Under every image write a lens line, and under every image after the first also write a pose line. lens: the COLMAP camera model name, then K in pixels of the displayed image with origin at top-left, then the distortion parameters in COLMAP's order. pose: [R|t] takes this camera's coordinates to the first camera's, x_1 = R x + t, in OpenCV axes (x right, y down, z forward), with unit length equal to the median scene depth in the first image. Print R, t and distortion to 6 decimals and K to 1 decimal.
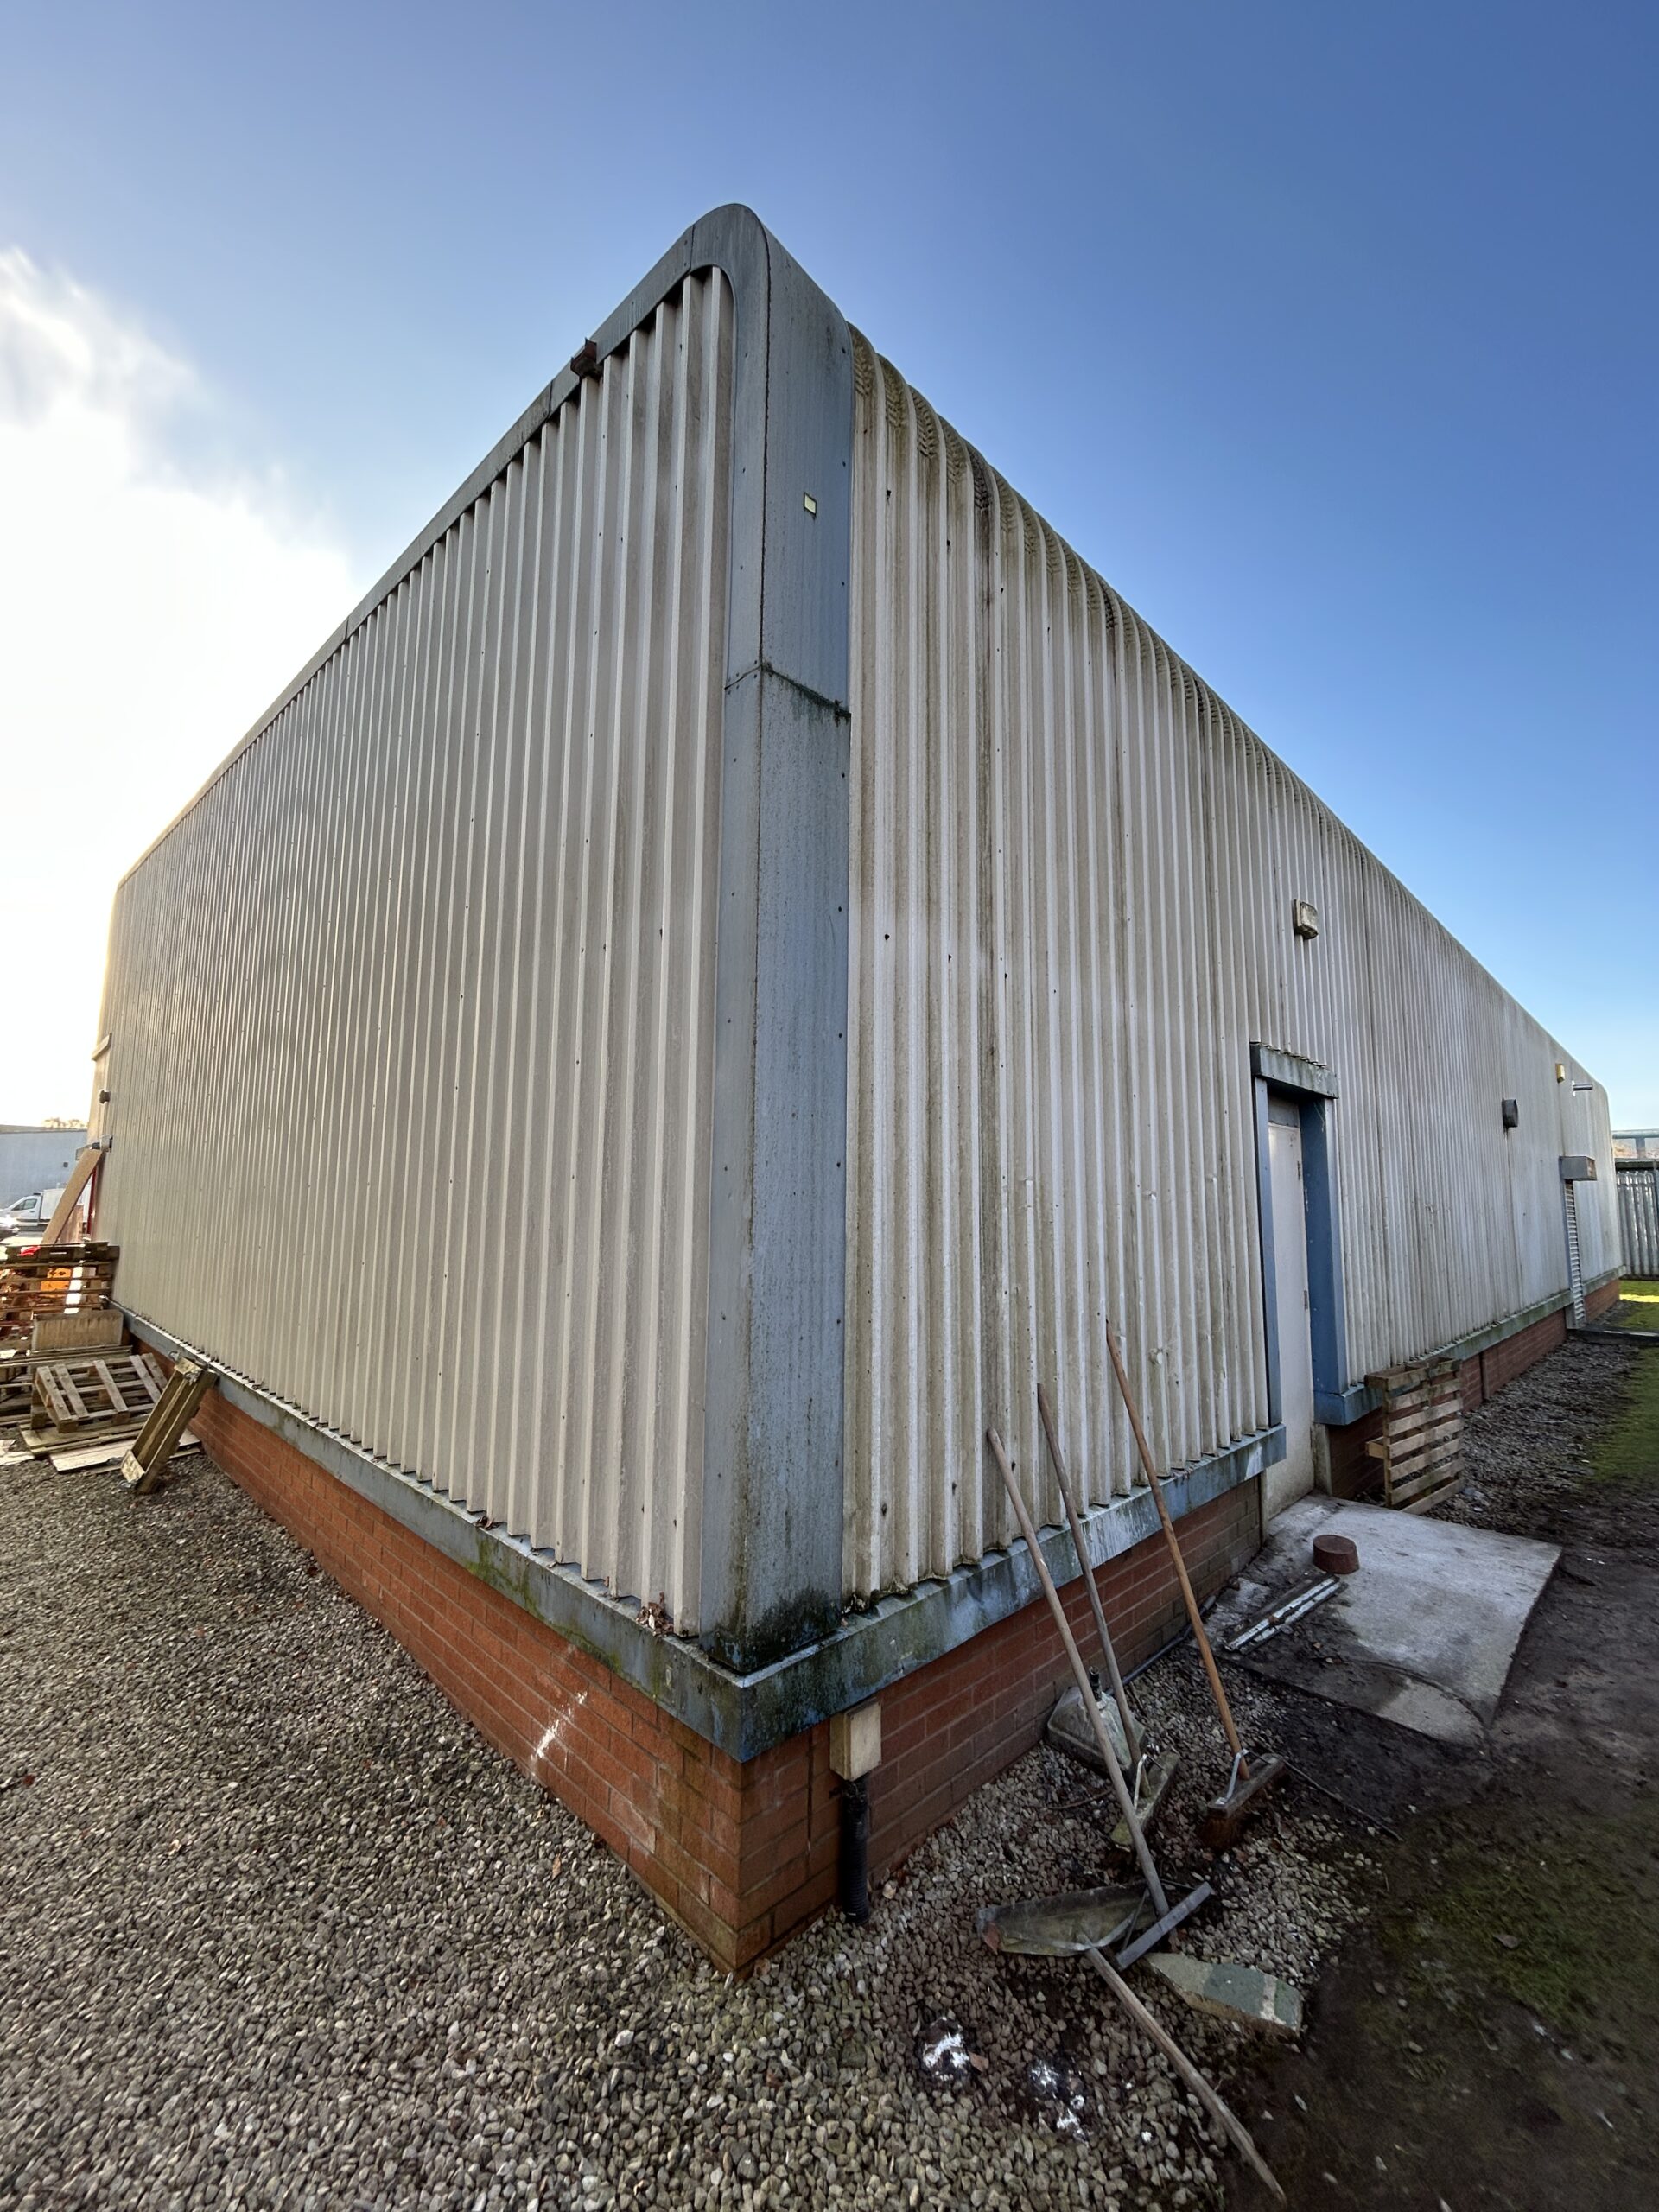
lens RADIAL K [[893.6, 0, 821.4], [0, 893.6, 1107.4], [0, 0, 1]] dist [-0.000129, -0.000313]
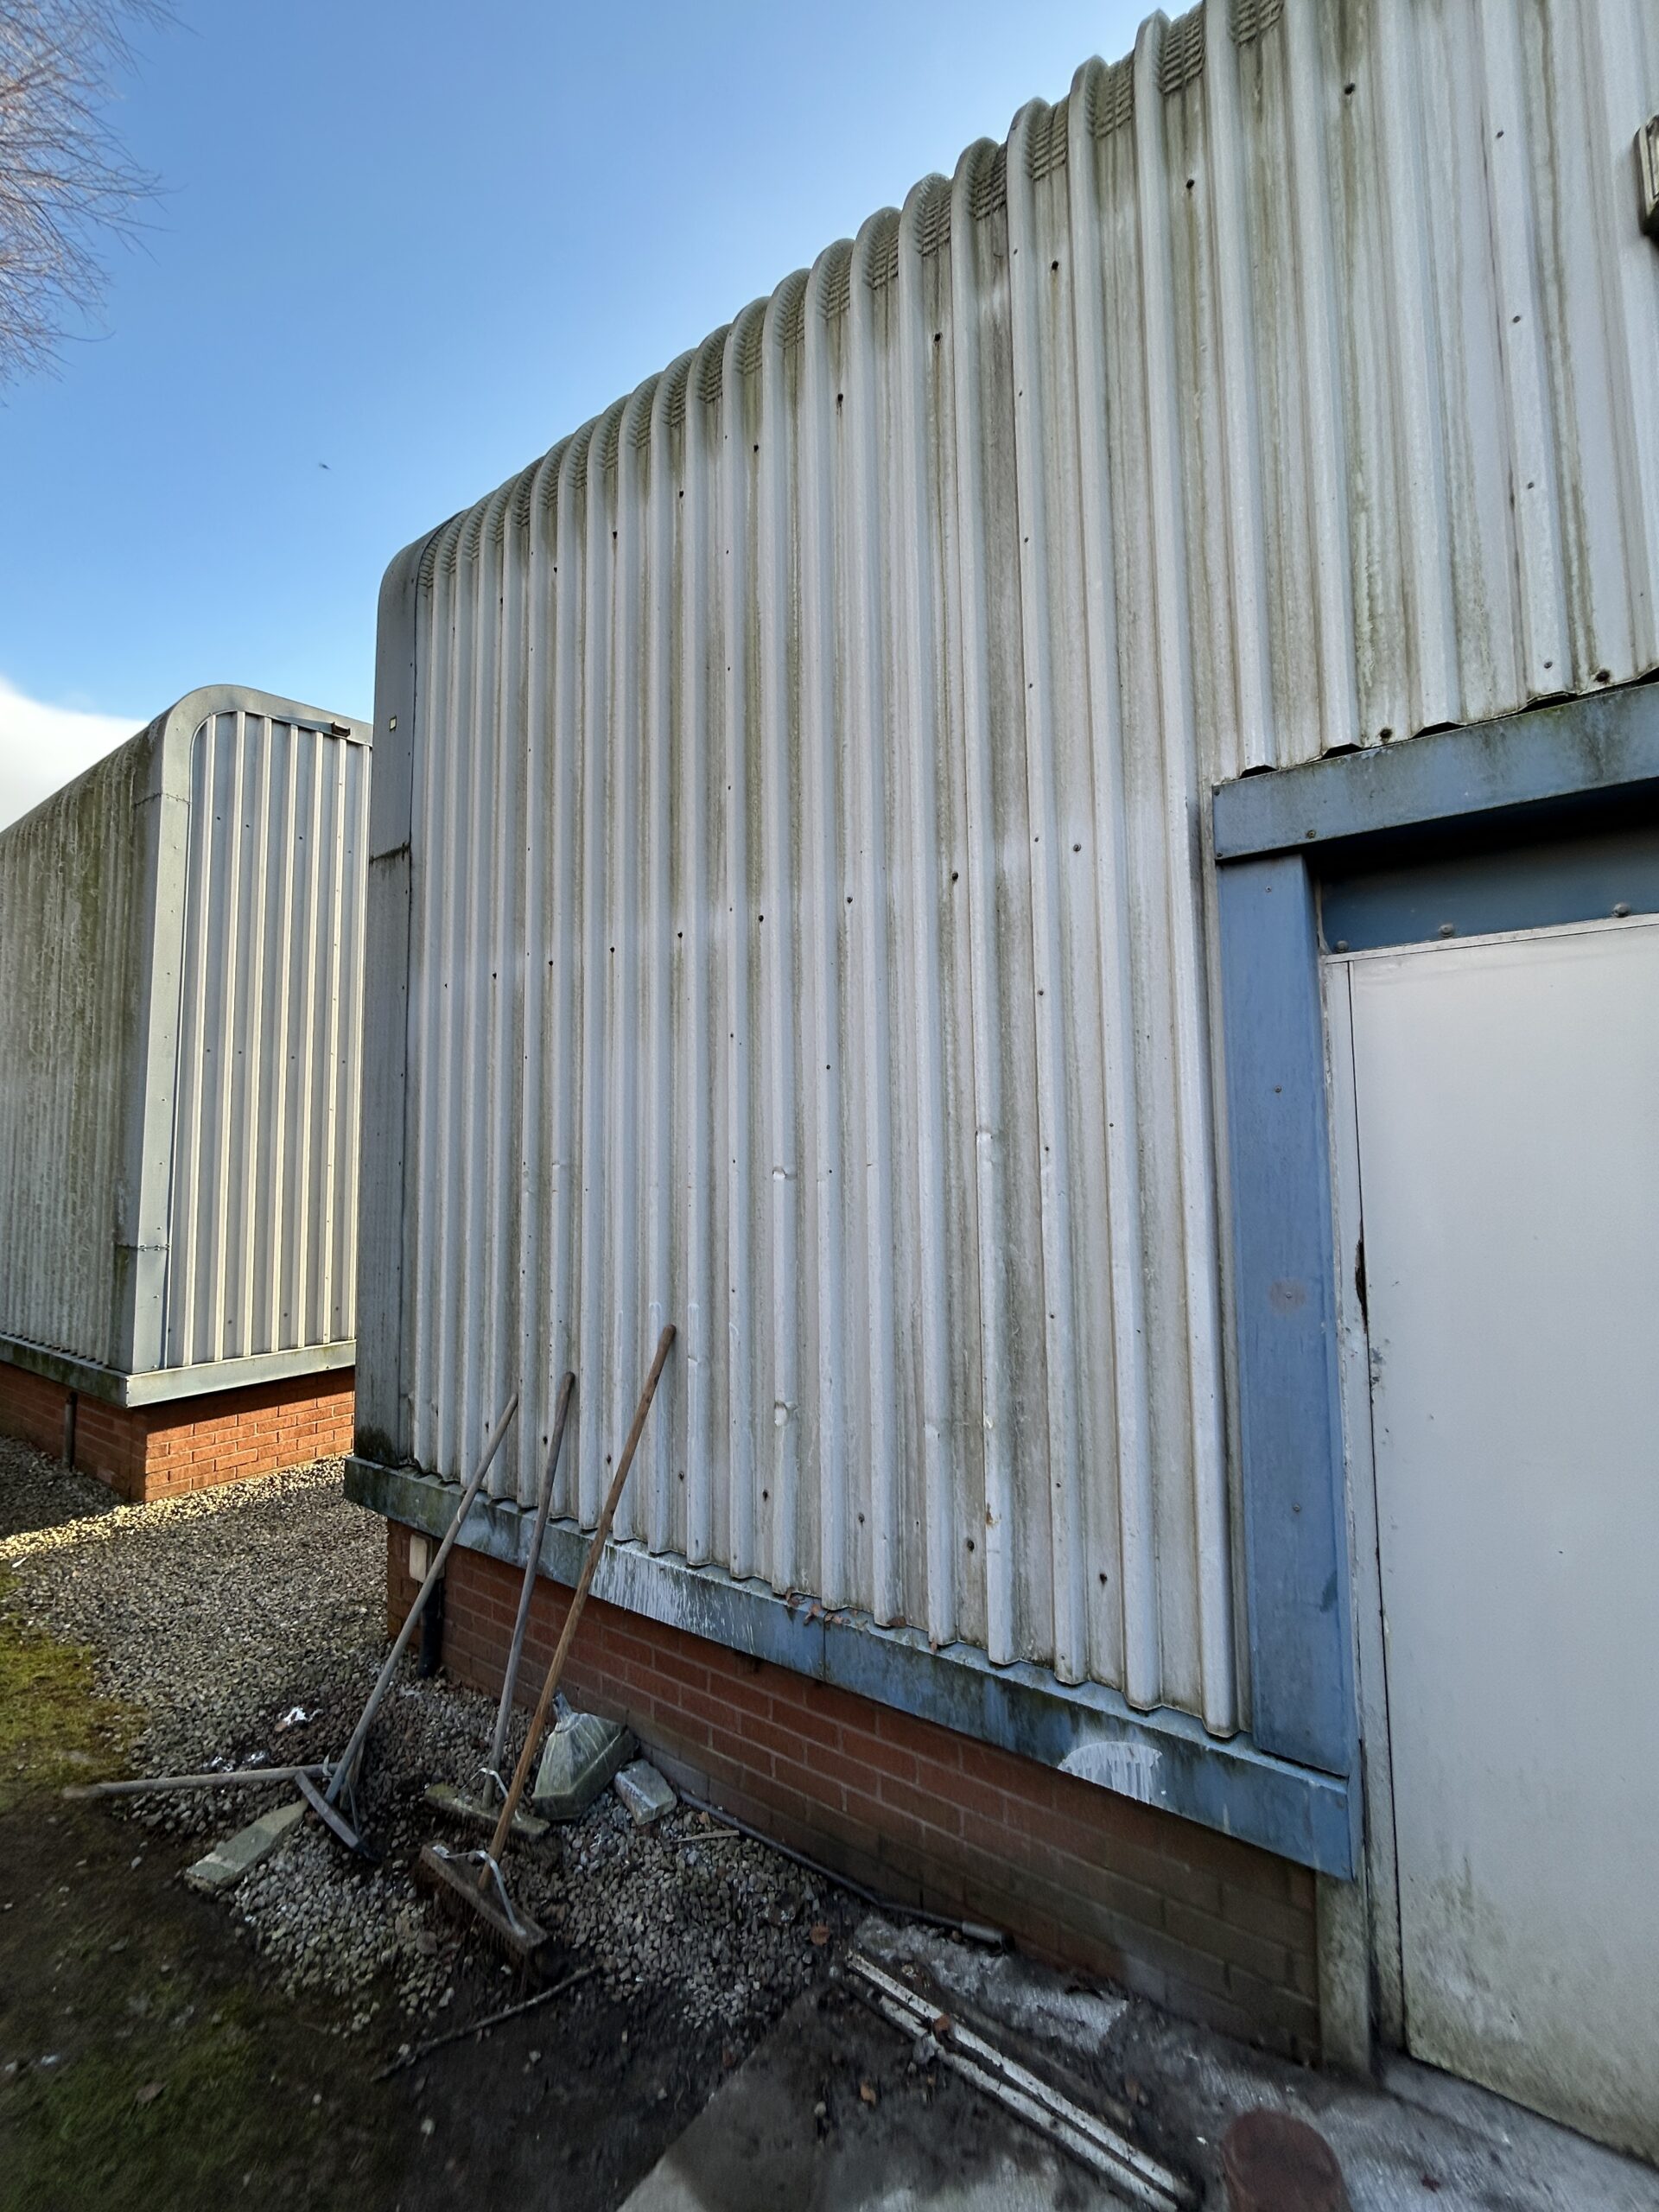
lens RADIAL K [[893.6, 0, 820.2], [0, 893.6, 1102.6], [0, 0, 1]] dist [-0.000129, -0.000313]
pose [[0.175996, -0.081183, -0.981038, 1.043500], [0.125328, 0.990332, -0.059469, 0.090718], [0.976380, -0.112485, 0.184469, 0.920924]]
